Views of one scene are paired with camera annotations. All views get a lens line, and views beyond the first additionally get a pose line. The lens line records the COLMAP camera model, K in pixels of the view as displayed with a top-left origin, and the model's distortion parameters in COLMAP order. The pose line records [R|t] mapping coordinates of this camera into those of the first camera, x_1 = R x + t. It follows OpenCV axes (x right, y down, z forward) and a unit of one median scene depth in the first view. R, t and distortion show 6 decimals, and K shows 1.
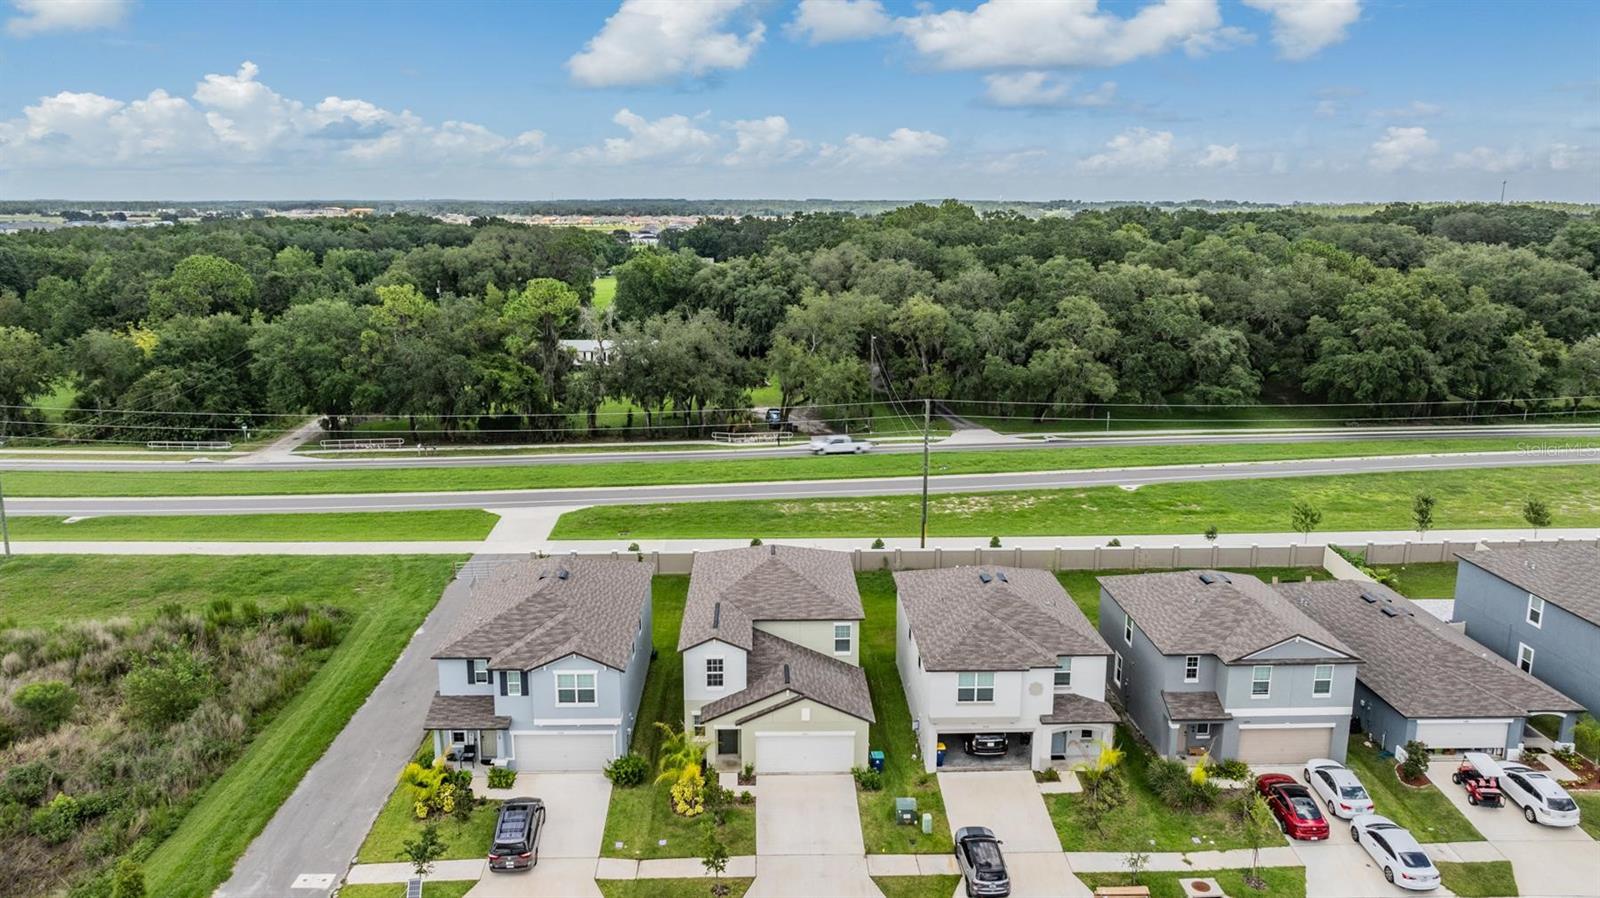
lens RADIAL K [[1152.6, 0, 798.2], [0, 1152.6, 441.2], [0, 0, 1]] dist [-0.022222, 0.003316]
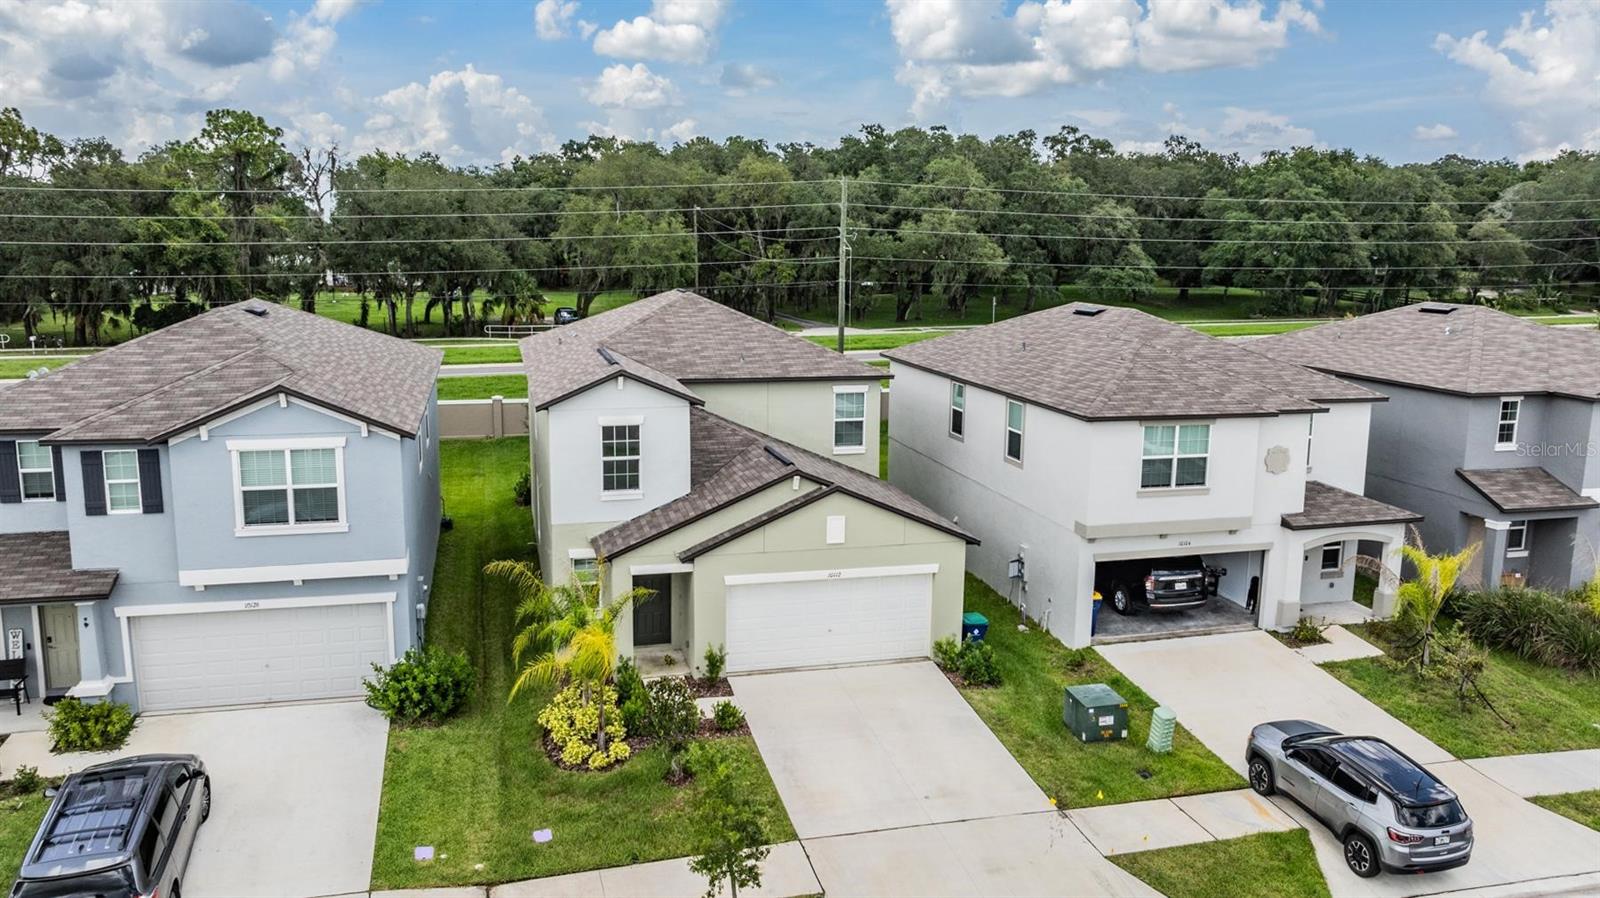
lens RADIAL K [[1172.8, 0, 801.9], [0, 1172.8, 443.3], [0, 0, 1]] dist [-0.023032, 0.003460]
pose [[0.974575, -0.030422, 0.221985, -0.103768], [0.036719, 0.999030, -0.024297, 0.207380], [-0.221030, 0.031830, 0.974747, 0.537068]]
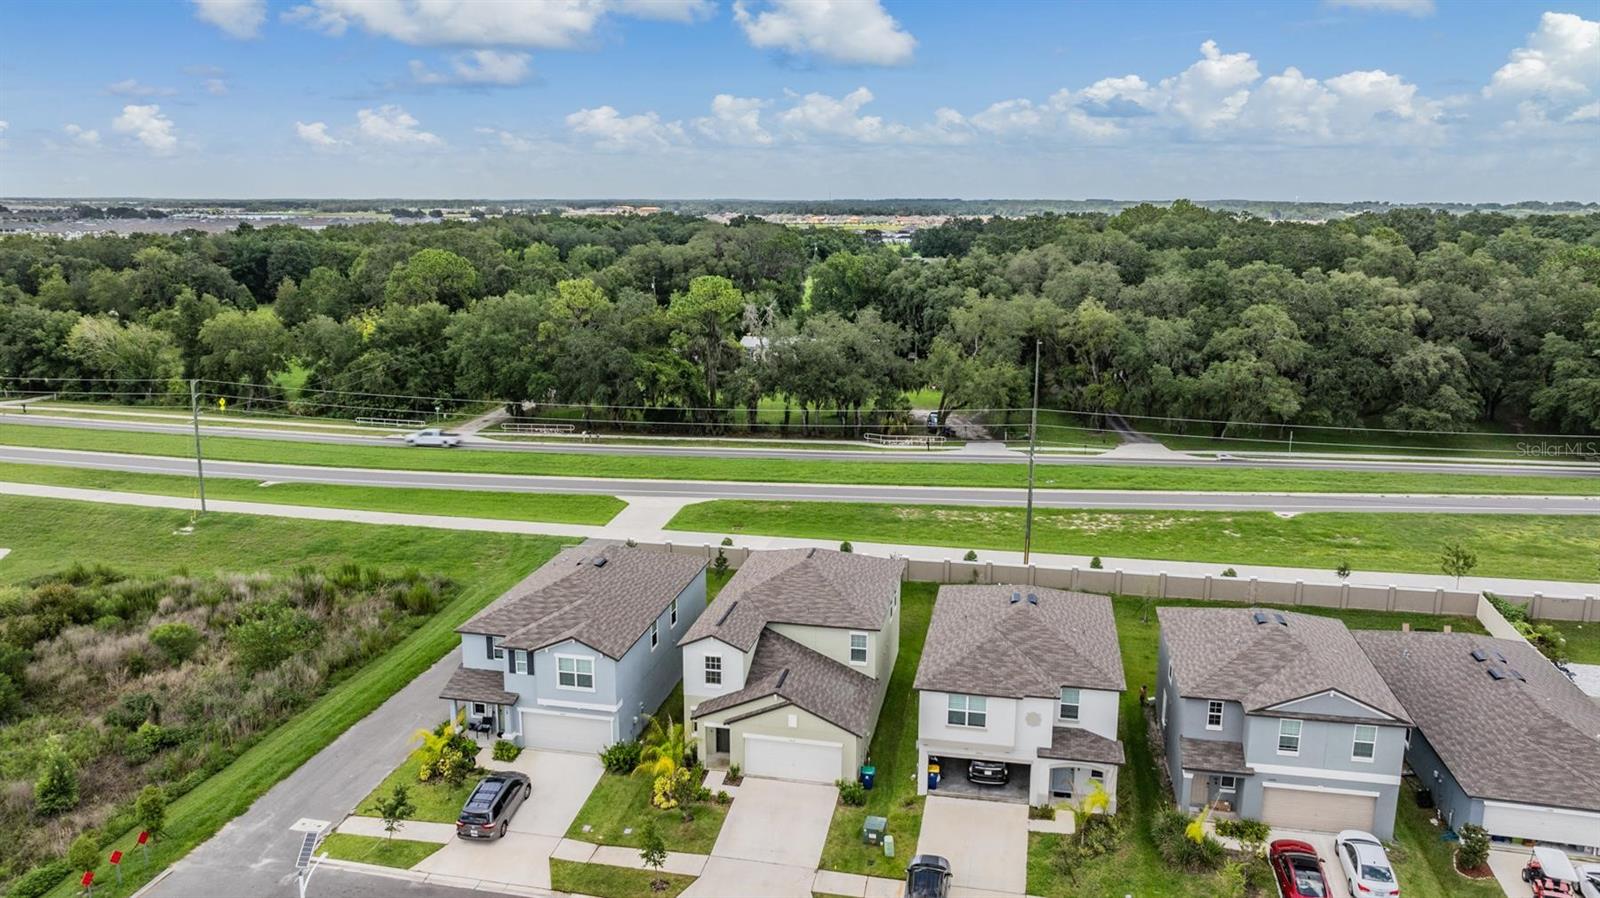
lens RADIAL K [[1152.6, 0, 798.2], [0, 1152.6, 441.2], [0, 0, 1]] dist [-0.022222, 0.003316]
pose [[0.972524, 0.048627, -0.227667, 0.217251], [-0.048667, 0.998800, 0.005441, -0.007621], [0.227659, 0.005788, 0.973724, 0.036934]]
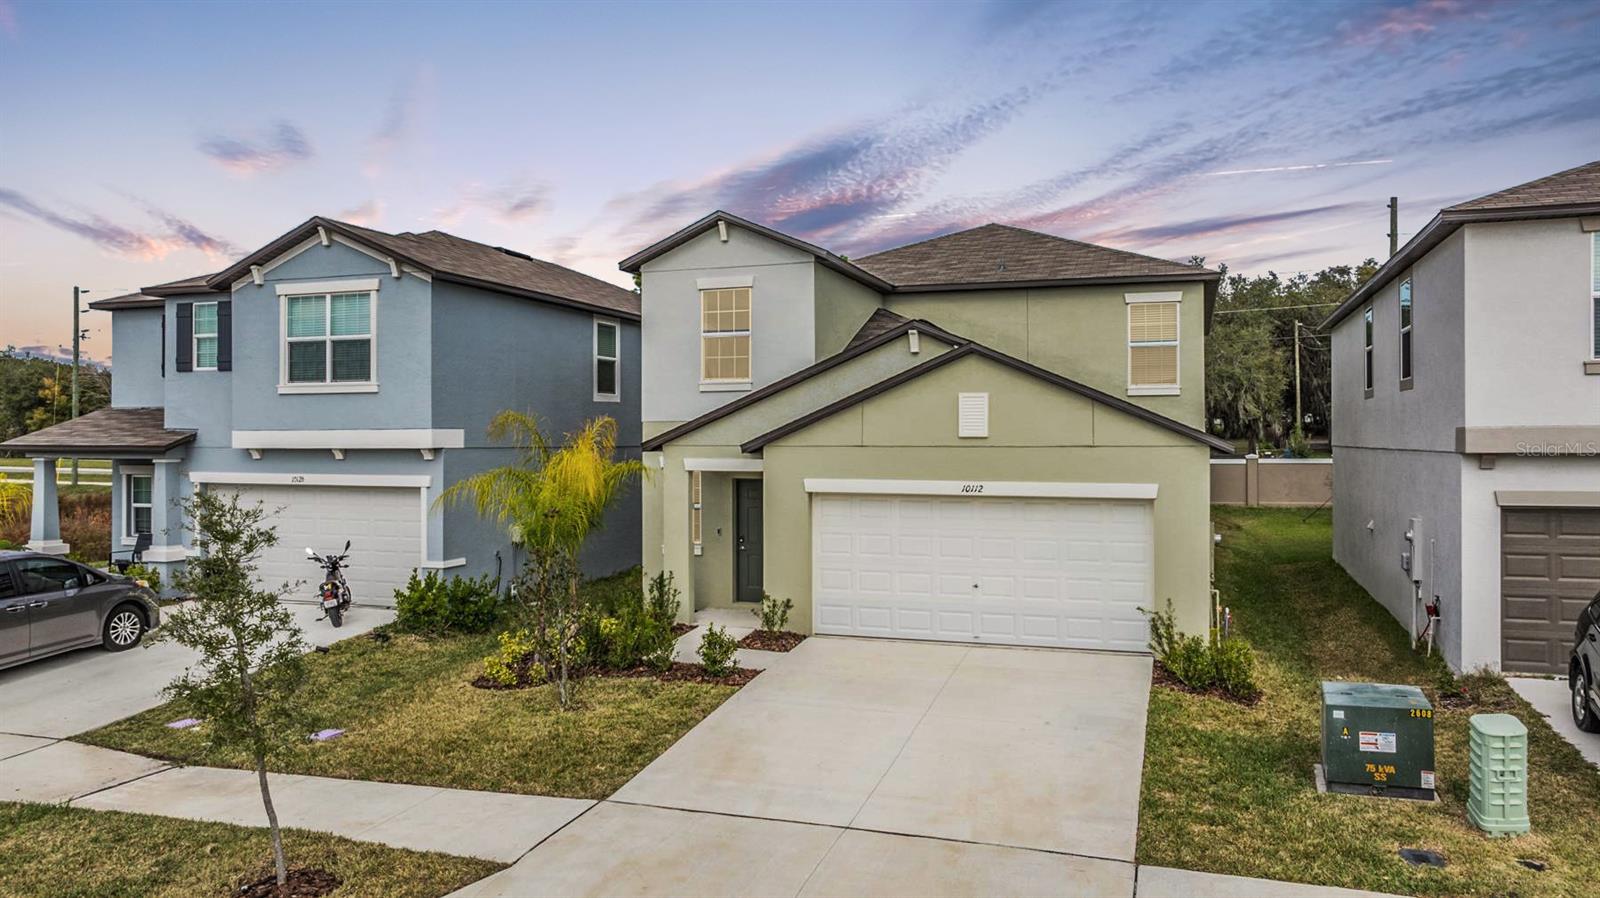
lens RADIAL K [[1152.6, 0, 798.2], [0, 1152.6, 441.2], [0, 0, 1]] dist [-0.022222, 0.003316]
pose [[0.935854, -0.005530, -0.352343, 0.064251], [-0.065917, 0.979481, -0.190453, 0.291407], [0.346167, 0.201462, 0.916287, 0.702321]]
